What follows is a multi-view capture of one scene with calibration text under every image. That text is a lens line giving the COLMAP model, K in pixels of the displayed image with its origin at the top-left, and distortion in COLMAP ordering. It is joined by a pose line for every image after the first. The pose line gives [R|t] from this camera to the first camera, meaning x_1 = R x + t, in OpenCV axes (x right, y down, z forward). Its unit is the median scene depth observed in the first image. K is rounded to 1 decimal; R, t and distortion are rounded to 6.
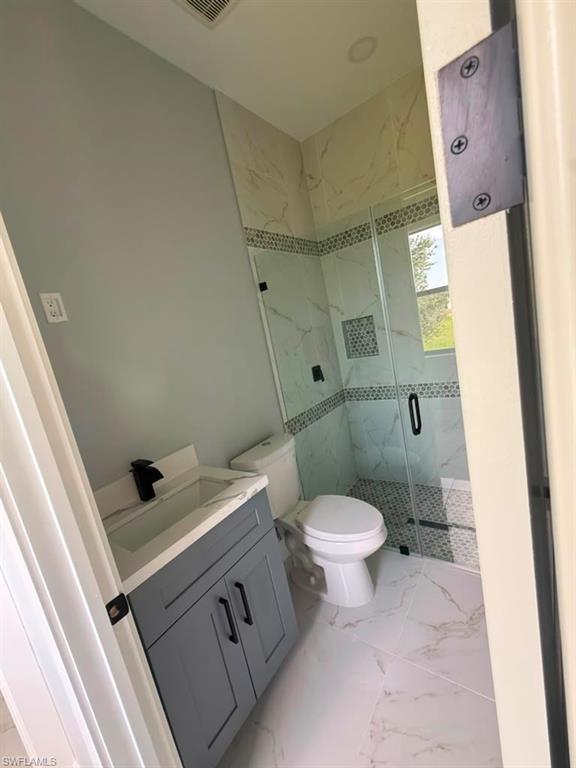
lens RADIAL K [[304.6, 0, 288.0], [0, 304.6, 384.0], [0, 0, 1]] dist [0.002145, 0.000125]
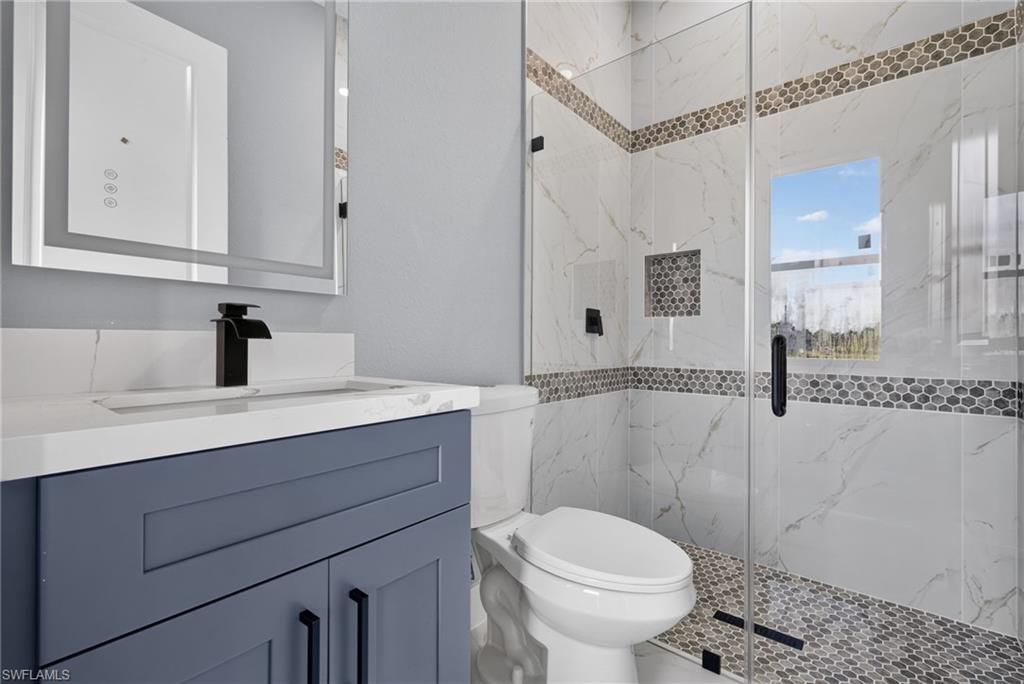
lens RADIAL K [[434.8, 0, 515.1], [0, 434.8, 344.2], [0, 0, 1]] dist [0.002846, 0.000409]
pose [[0.977506, 0.202194, -0.059989, 0.006836], [-0.208916, 0.967271, -0.144021, 0.165492], [0.028906, 0.153314, 0.987755, 0.163587]]
